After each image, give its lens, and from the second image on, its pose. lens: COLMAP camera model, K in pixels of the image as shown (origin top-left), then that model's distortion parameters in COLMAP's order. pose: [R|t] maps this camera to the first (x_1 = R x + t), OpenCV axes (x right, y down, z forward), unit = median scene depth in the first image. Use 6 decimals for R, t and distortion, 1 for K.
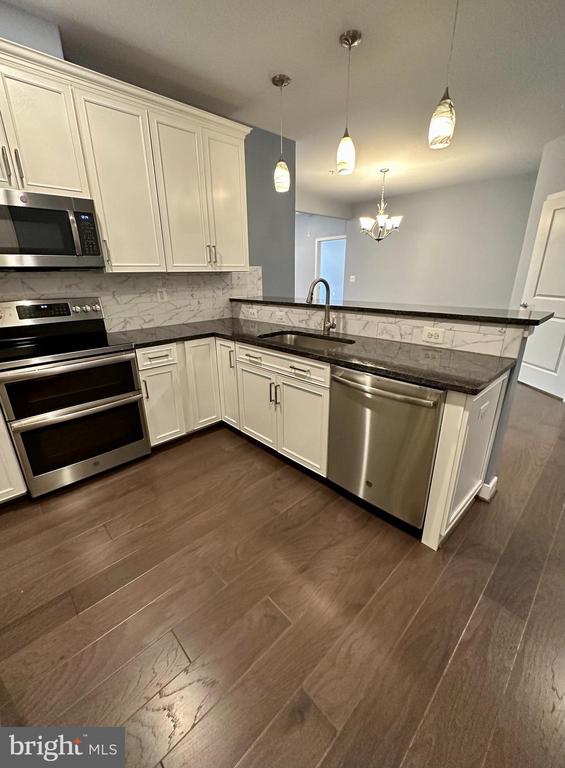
lens RADIAL K [[318.1, 0, 282.5], [0, 318.1, 384.0], [0, 0, 1]] dist [0.001848, 0.000411]
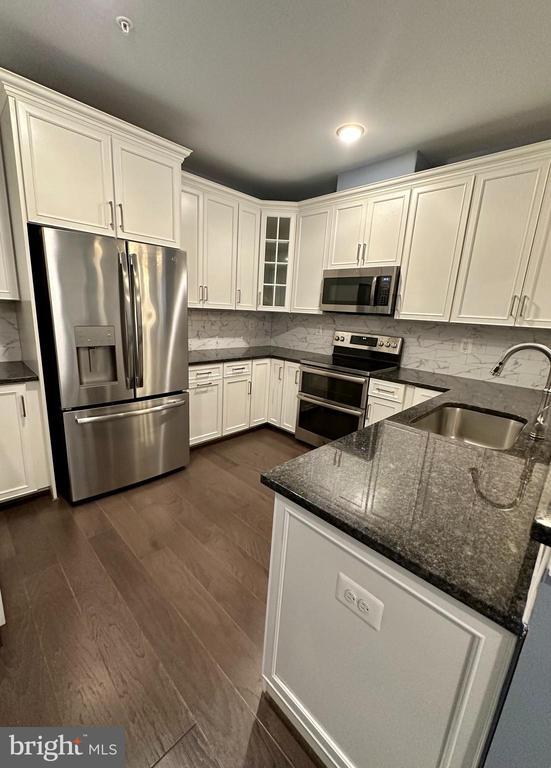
lens RADIAL K [[318.0, 0, 260.4], [0, 318.0, 384.0], [0, 0, 1]] dist [-0.000081, 0.000037]
pose [[0.013379, 0.248489, -0.968542, 0.735197], [-0.380353, 0.897079, 0.224901, -0.201221], [0.924744, 0.365379, 0.106516, 0.472528]]
